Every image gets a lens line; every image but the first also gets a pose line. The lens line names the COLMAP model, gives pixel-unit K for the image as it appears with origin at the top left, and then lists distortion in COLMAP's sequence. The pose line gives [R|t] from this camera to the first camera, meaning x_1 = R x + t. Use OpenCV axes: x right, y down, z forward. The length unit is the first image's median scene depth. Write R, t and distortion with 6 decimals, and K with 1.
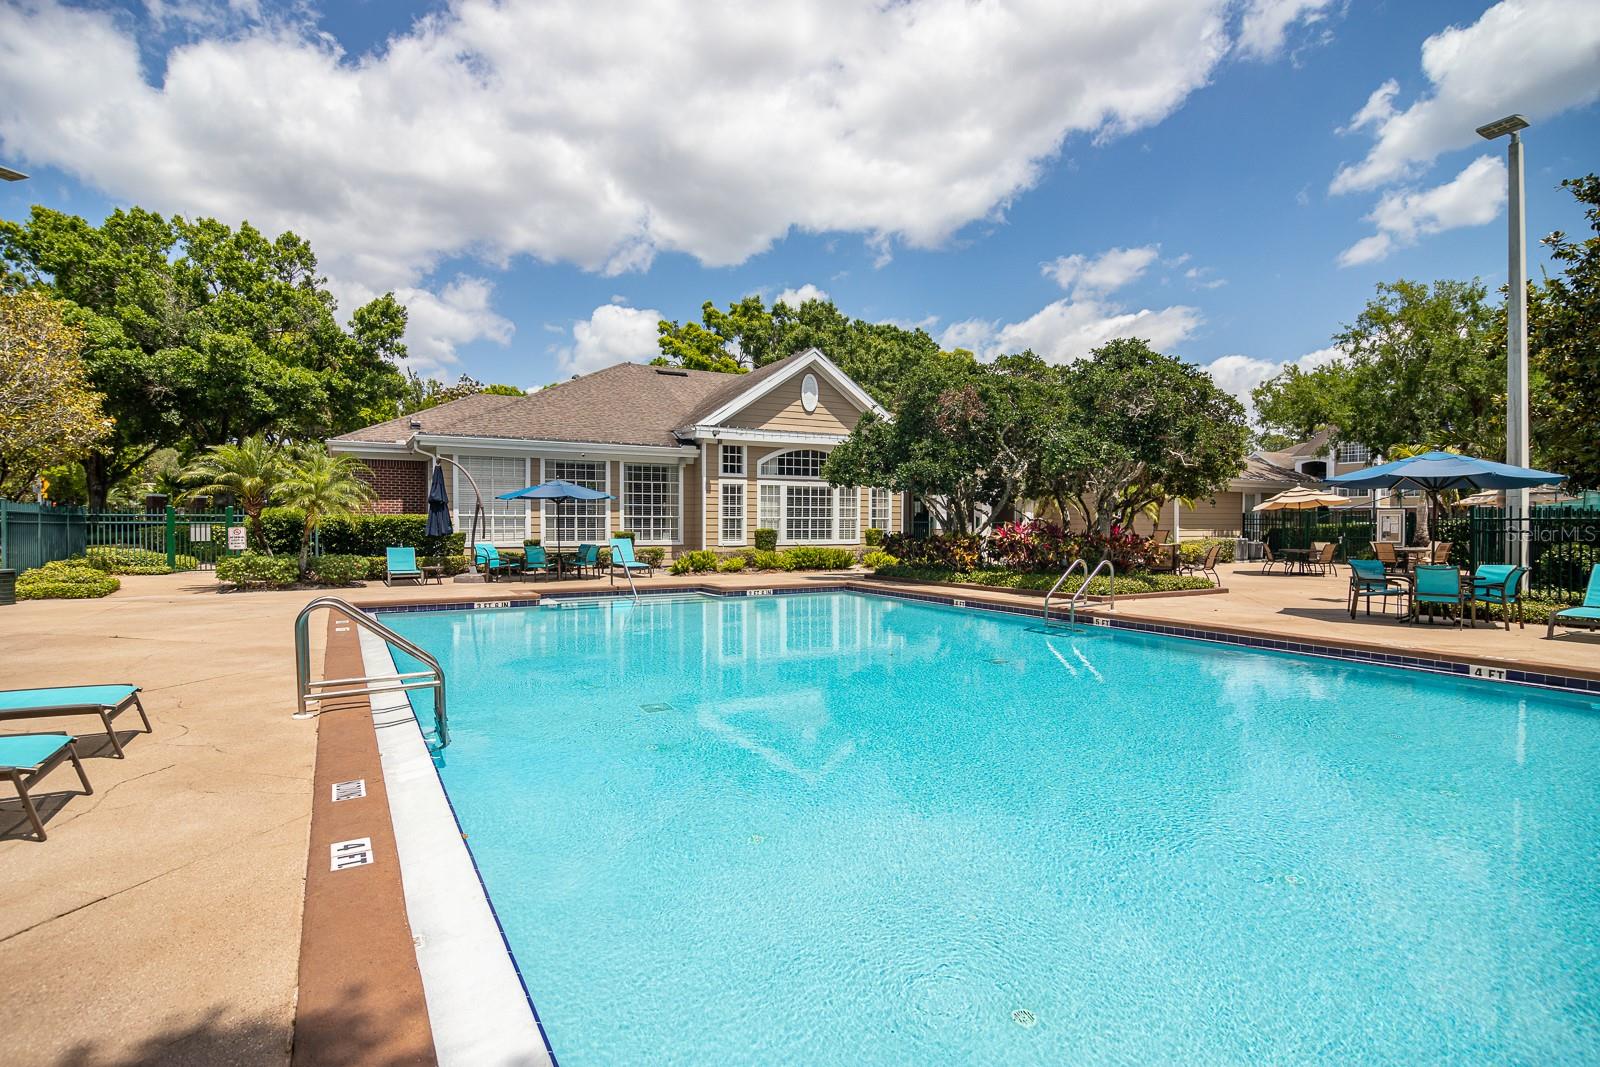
lens RADIAL K [[819.4, 0, 805.6], [0, 819.4, 532.8], [0, 0, 1]] dist [-0.016808, -0.000044]
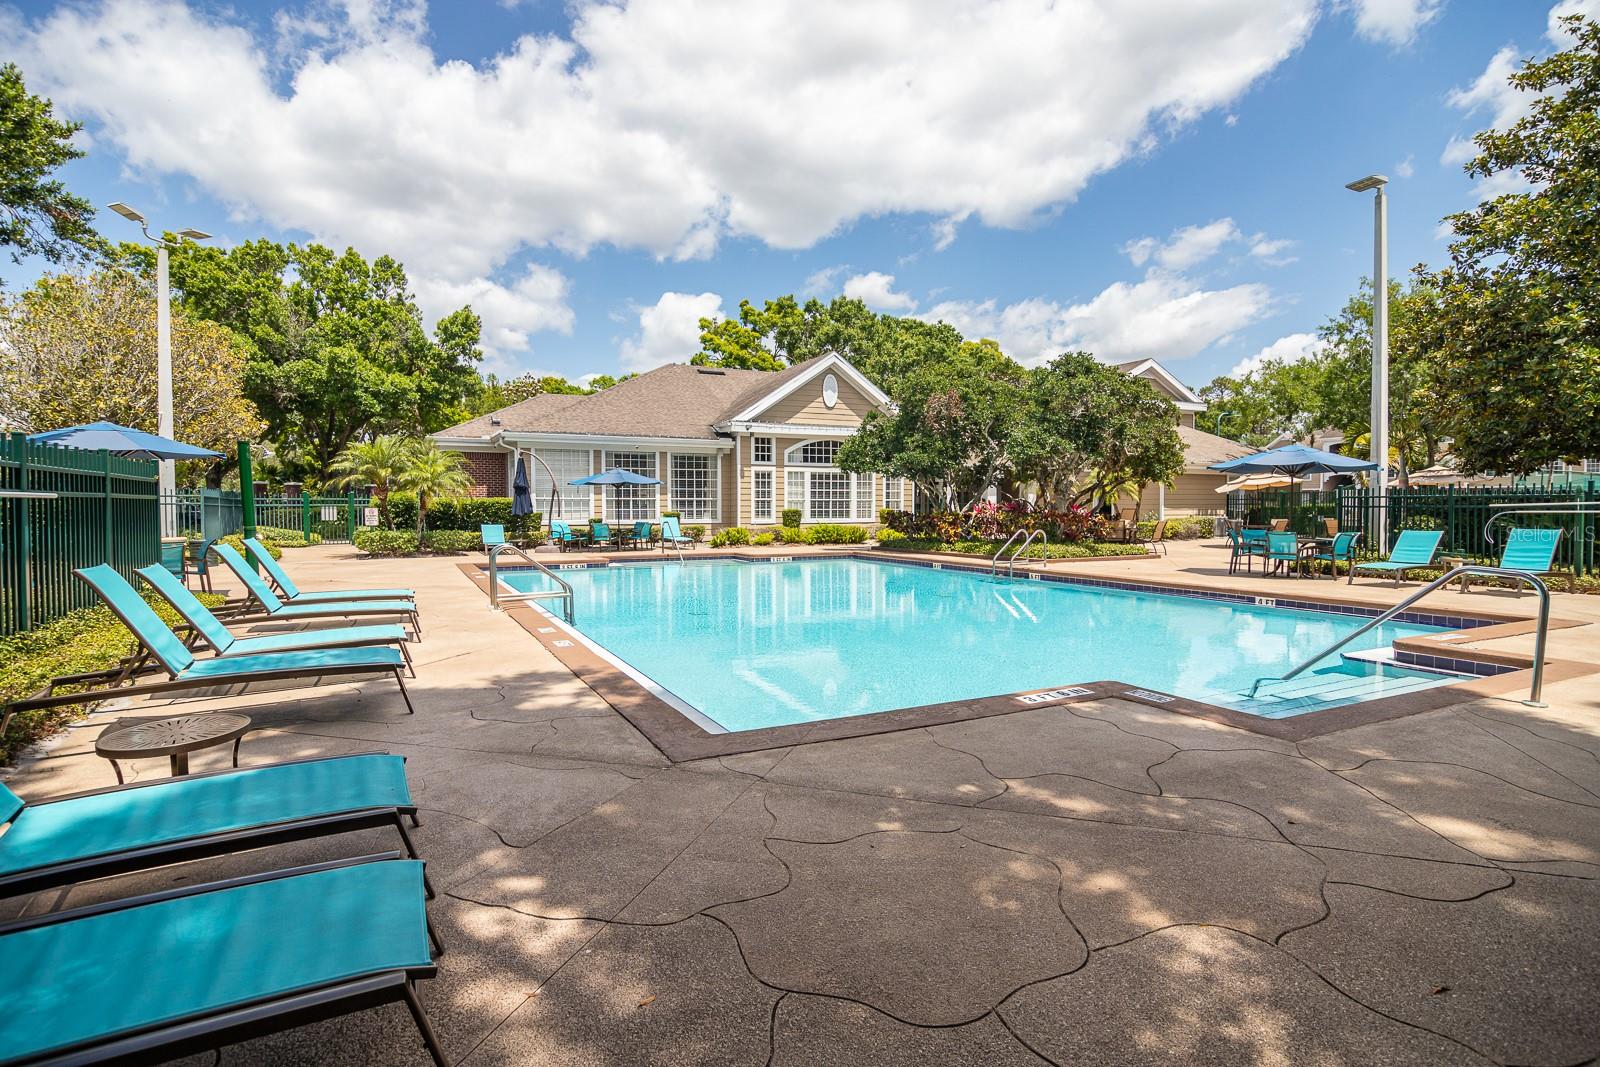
lens RADIAL K [[819.4, 0, 797.0], [0, 819.4, 528.1], [0, 0, 1]] dist [-0.016808, -0.000044]
pose [[0.998122, -0.001870, -0.061223, 0.031260], [0.002752, 0.999894, 0.014319, 0.005753], [0.061190, -0.014460, 0.998021, -0.166564]]
